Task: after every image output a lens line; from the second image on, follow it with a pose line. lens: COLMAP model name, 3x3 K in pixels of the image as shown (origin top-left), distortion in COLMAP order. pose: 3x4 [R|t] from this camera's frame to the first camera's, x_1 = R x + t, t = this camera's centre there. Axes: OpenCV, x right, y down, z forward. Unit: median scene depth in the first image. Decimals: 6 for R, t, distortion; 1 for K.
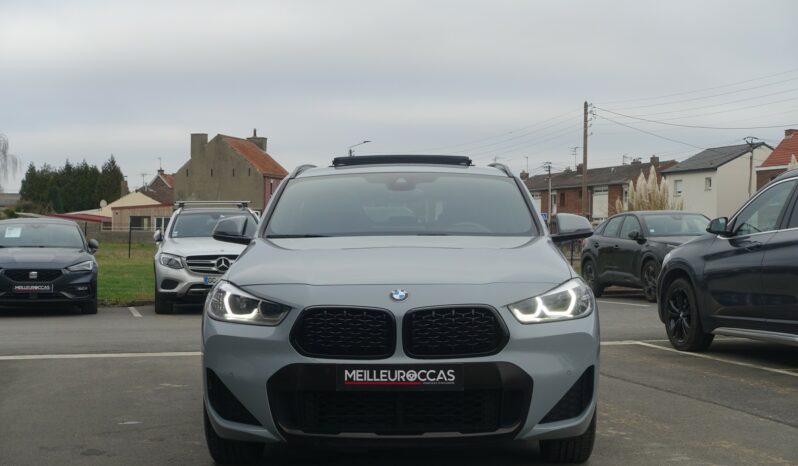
lens RADIAL K [[1191.9, 0, 399.0], [0, 1191.9, 233.0], [0, 0, 1]] dist [0.016132, 0.047261]
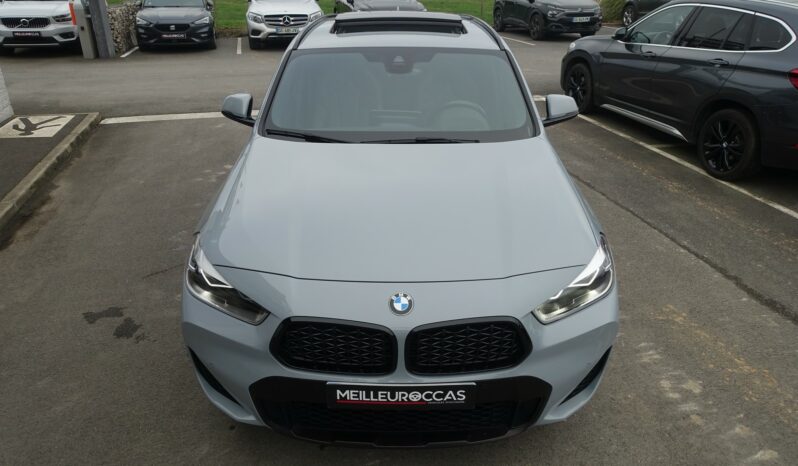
lens RADIAL K [[545.7, 0, 399.0], [0, 545.7, 233.0], [0, 0, 1]] dist [-0.003735, 0.004040]
pose [[0.999846, 0.003313, 0.017217, -0.007908], [-0.010470, 0.900477, 0.434777, -0.152366], [-0.014063, -0.434891, 0.900374, 0.686437]]
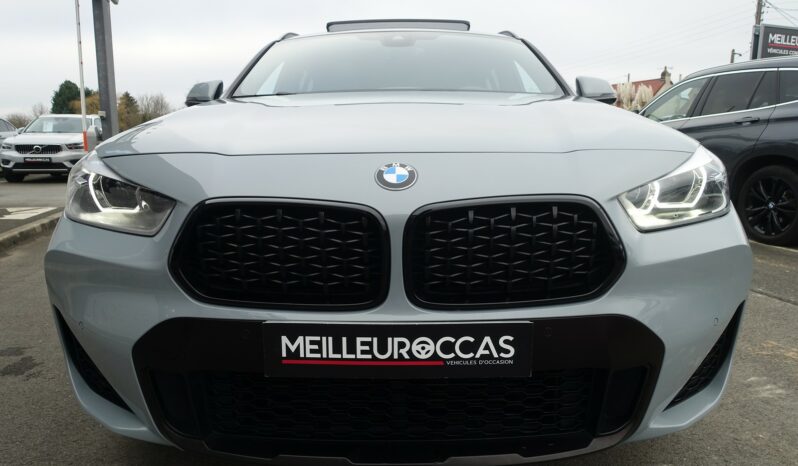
lens RADIAL K [[545.7, 0, 399.0], [0, 545.7, 233.0], [0, 0, 1]] dist [-0.003735, 0.004040]
pose [[0.999986, -0.001235, 0.005143, 0.000049], [0.000352, 0.985756, 0.168183, 0.038292], [-0.005277, -0.168179, 0.985742, 0.781380]]
